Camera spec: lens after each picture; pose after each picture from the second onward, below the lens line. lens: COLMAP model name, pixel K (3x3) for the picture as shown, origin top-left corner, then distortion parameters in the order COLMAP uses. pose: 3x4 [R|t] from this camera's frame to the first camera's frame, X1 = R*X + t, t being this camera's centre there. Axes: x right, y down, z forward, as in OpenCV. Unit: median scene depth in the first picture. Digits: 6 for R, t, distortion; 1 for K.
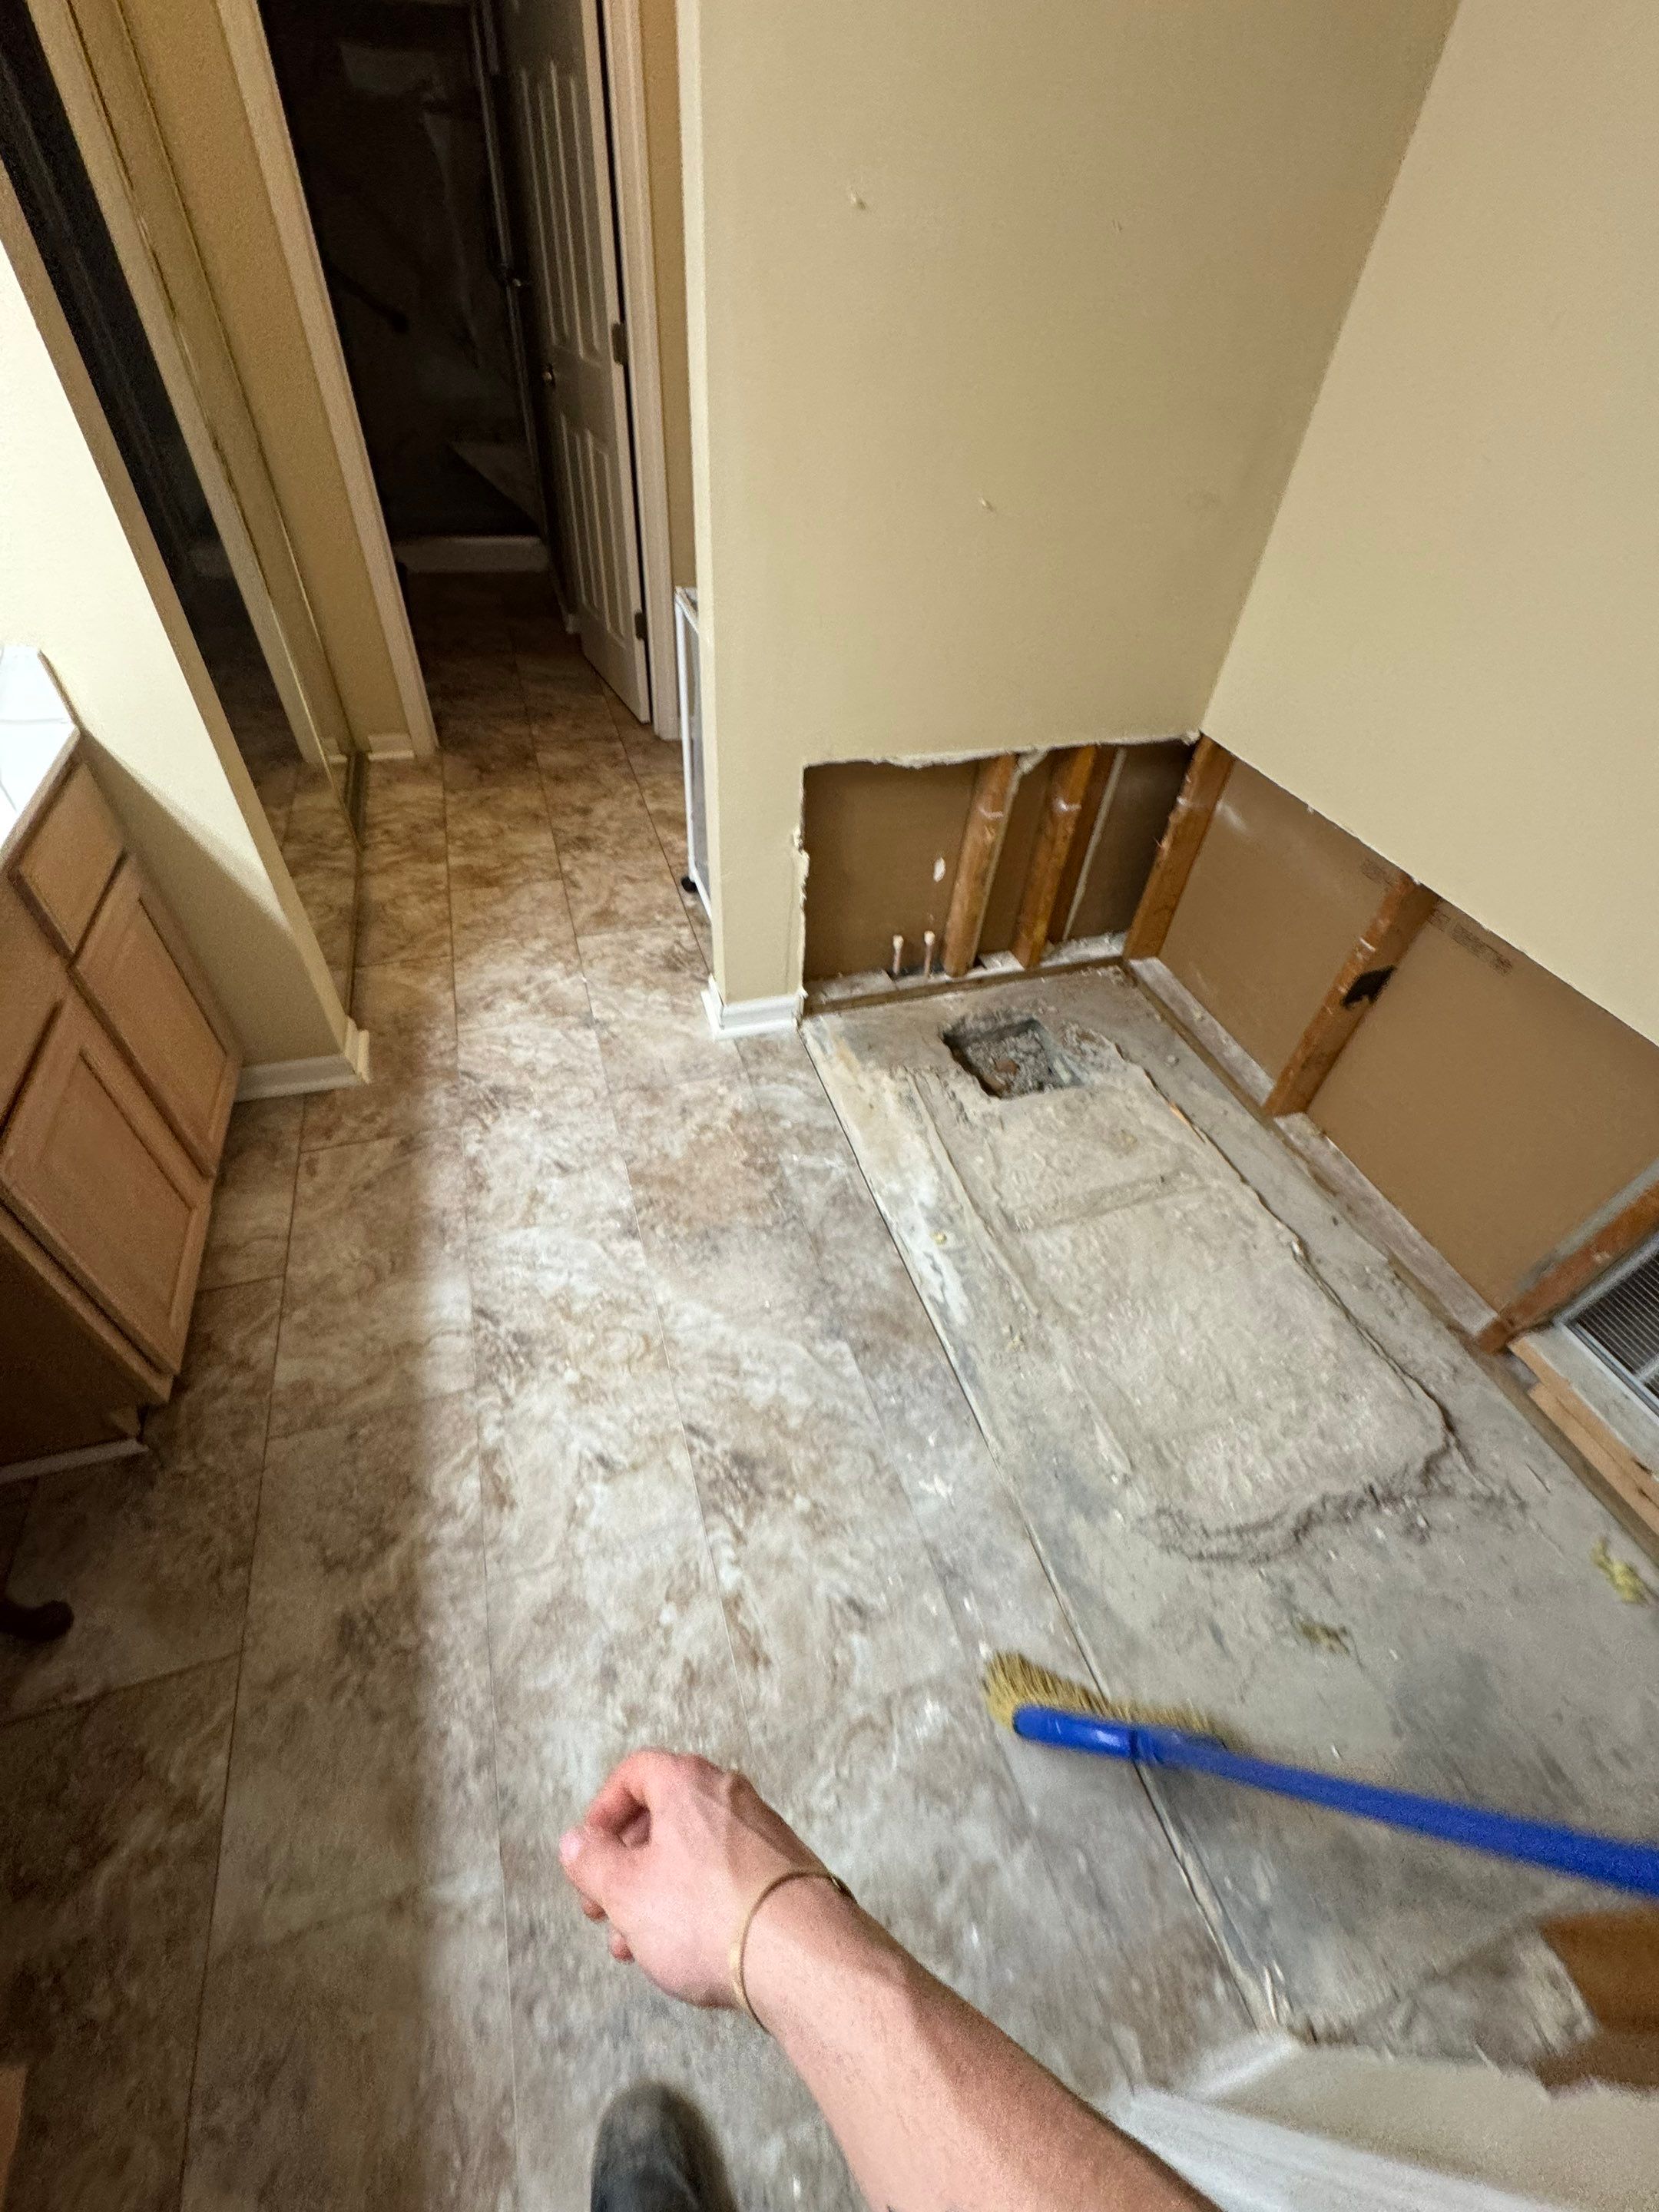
lens RADIAL K [[877.5, 0, 835.0], [0, 877.5, 1108.6], [0, 0, 1]] dist [-0.003308, 0.000202]
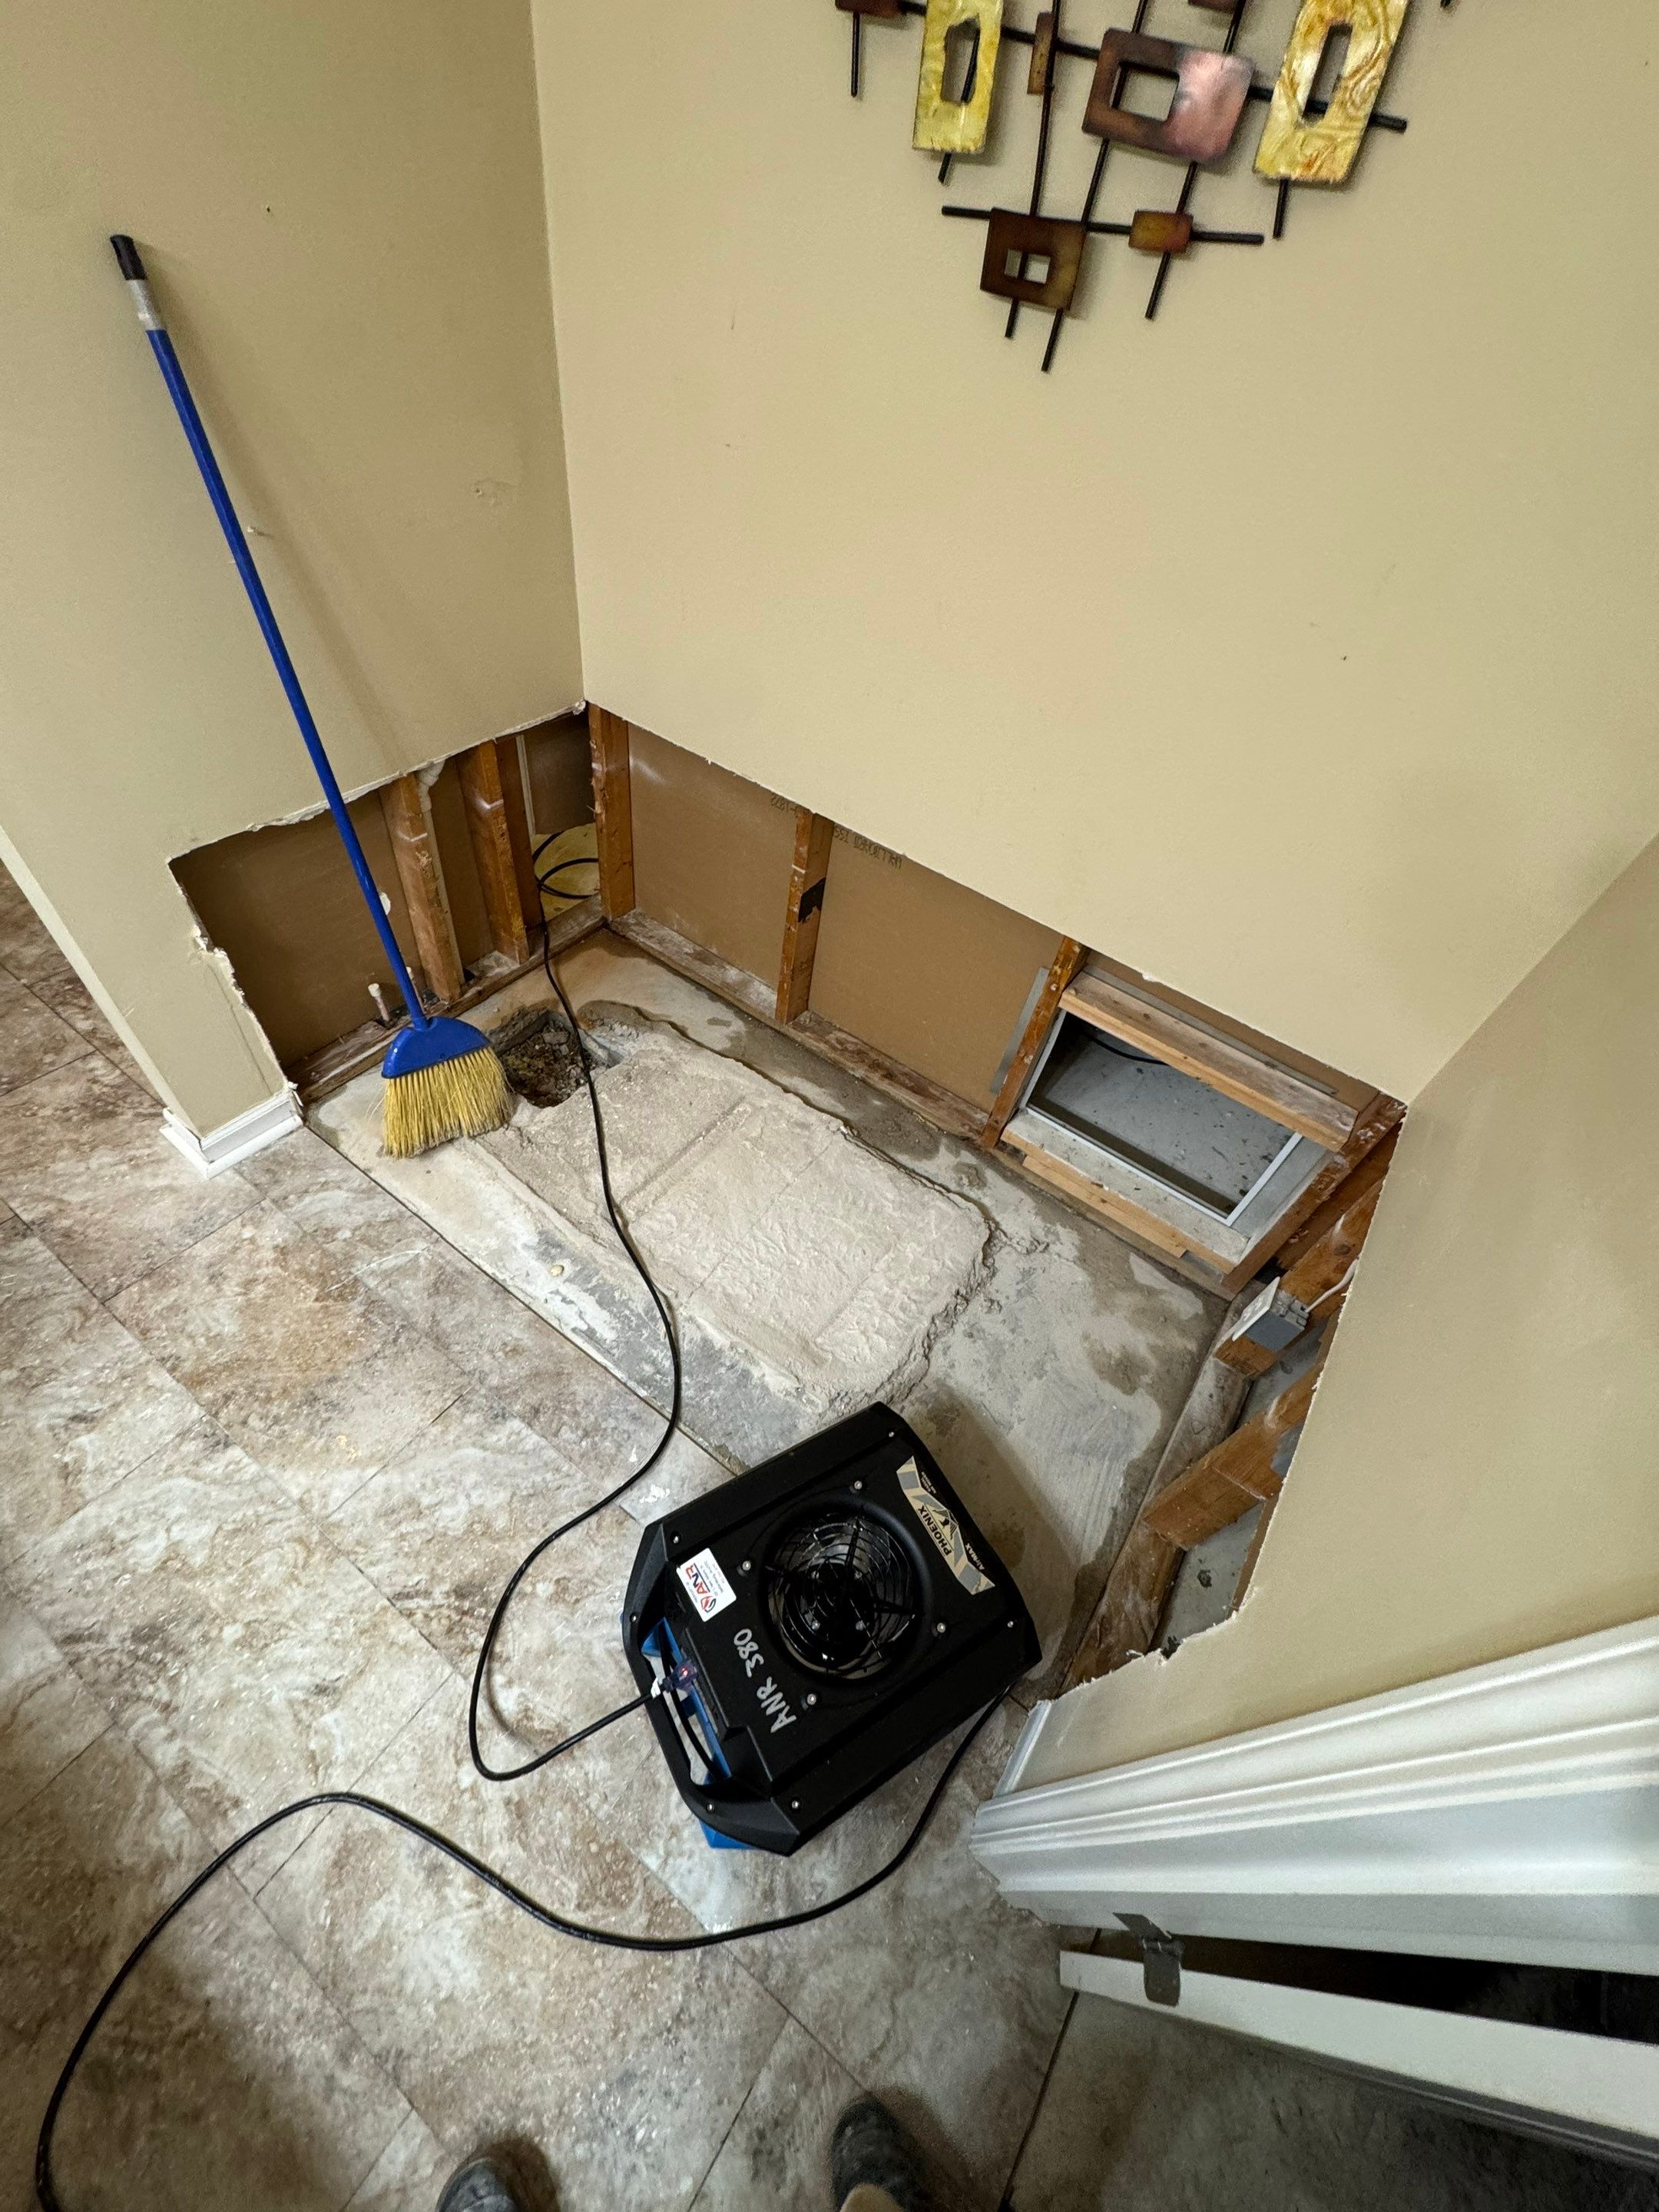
lens RADIAL K [[877.5, 0, 831.4], [0, 877.5, 1107.8], [0, 0, 1]] dist [-0.003308, 0.000202]
pose [[0.807555, -0.414665, 0.419414, 0.026579], [0.363612, 0.909934, 0.199518, -0.103202], [-0.464372, -0.008618, 0.885598, -0.037157]]
